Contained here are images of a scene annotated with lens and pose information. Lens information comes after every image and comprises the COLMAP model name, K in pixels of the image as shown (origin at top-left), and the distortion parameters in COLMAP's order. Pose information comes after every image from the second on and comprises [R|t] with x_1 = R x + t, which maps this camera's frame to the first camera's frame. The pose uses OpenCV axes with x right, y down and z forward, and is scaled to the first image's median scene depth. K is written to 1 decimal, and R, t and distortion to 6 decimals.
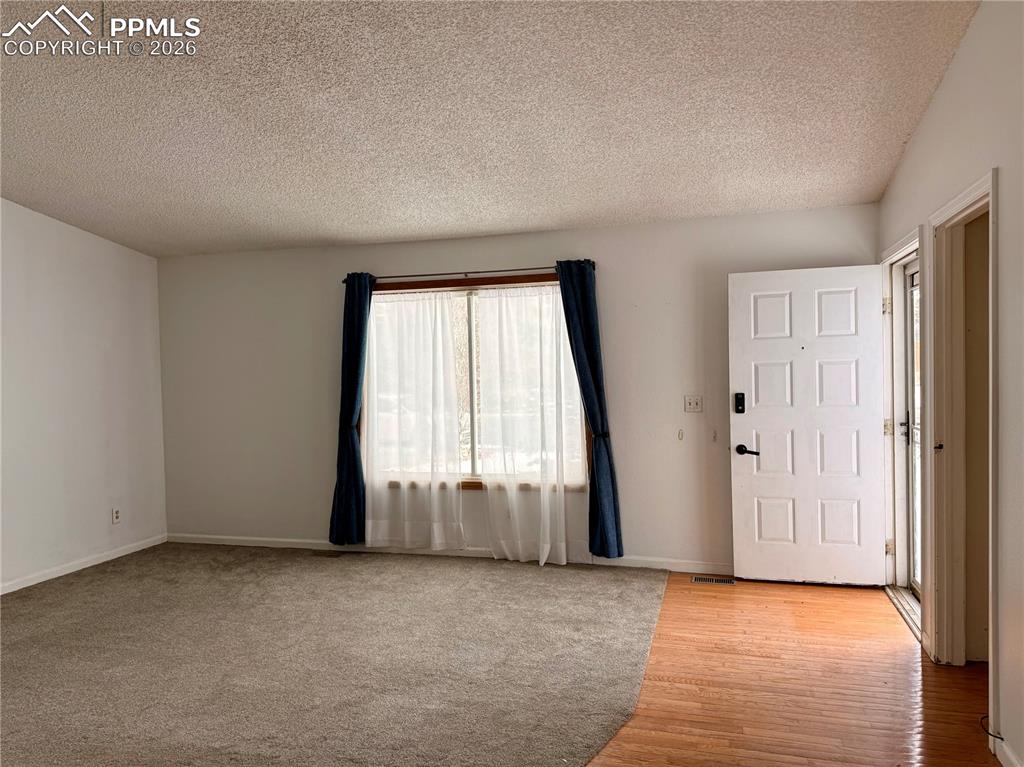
lens RADIAL K [[733.3, 0, 502.3], [0, 733.3, 383.7], [0, 0, 1]] dist [0.086303, -0.109959]
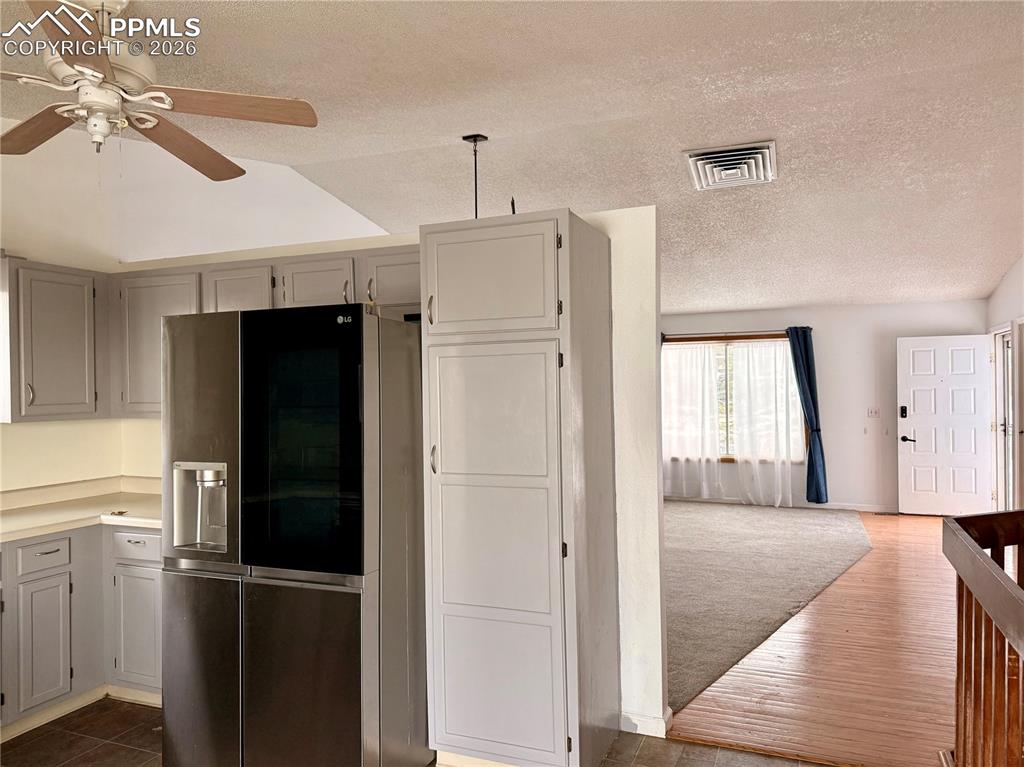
lens RADIAL K [[733.3, 0, 516.4], [0, 733.3, 388.8], [0, 0, 1]] dist [0.086303, -0.109959]
pose [[0.996757, 0.019915, -0.077962, -0.417632], [-0.022827, 0.999068, -0.036630, 0.053208], [0.077160, 0.038291, 0.996283, -0.752149]]
